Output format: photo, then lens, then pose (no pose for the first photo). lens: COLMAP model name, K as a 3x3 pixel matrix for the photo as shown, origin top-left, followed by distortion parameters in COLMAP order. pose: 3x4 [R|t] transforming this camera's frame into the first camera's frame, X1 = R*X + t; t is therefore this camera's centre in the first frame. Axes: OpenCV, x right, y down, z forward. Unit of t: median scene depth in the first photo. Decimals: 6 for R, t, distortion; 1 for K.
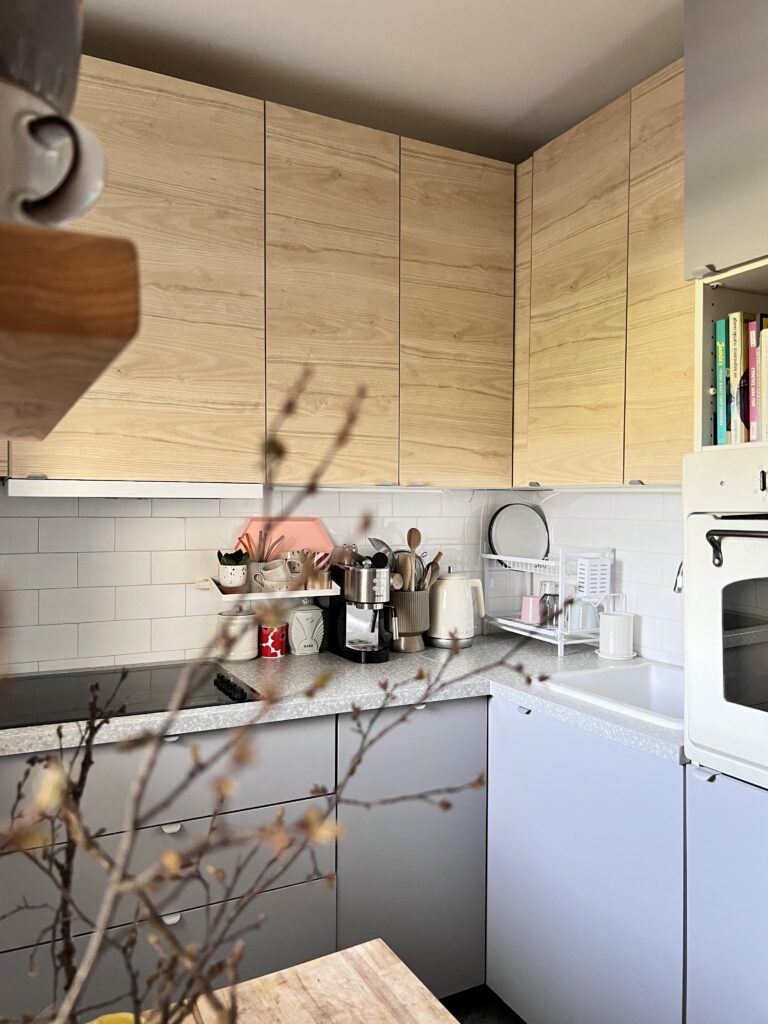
lens RADIAL K [[796.4, 0, 430.4], [0, 796.4, 508.7], [0, 0, 1]] dist [0.035847, -0.028791]
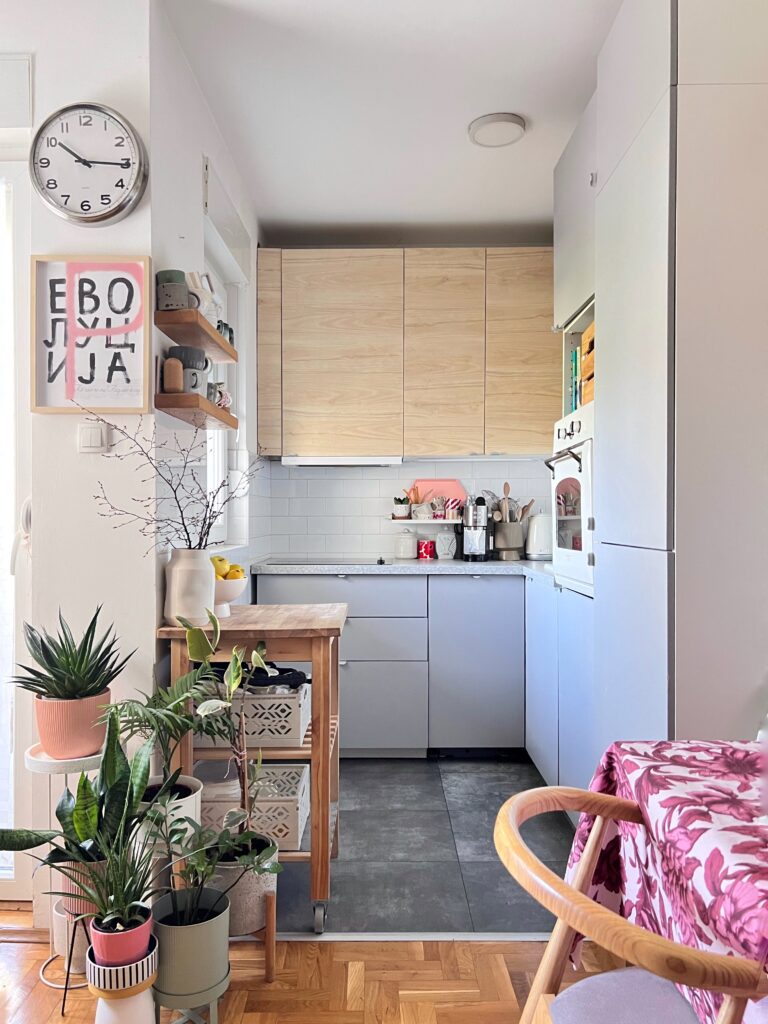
lens RADIAL K [[796.4, 0, 384.8], [0, 796.4, 514.6], [0, 0, 1]] dist [0.035847, -0.028791]
pose [[0.866752, -0.014674, -0.498523, 0.606959], [0.008967, 0.999864, -0.013840, 0.116959], [0.498658, 0.007526, 0.866766, -0.557101]]
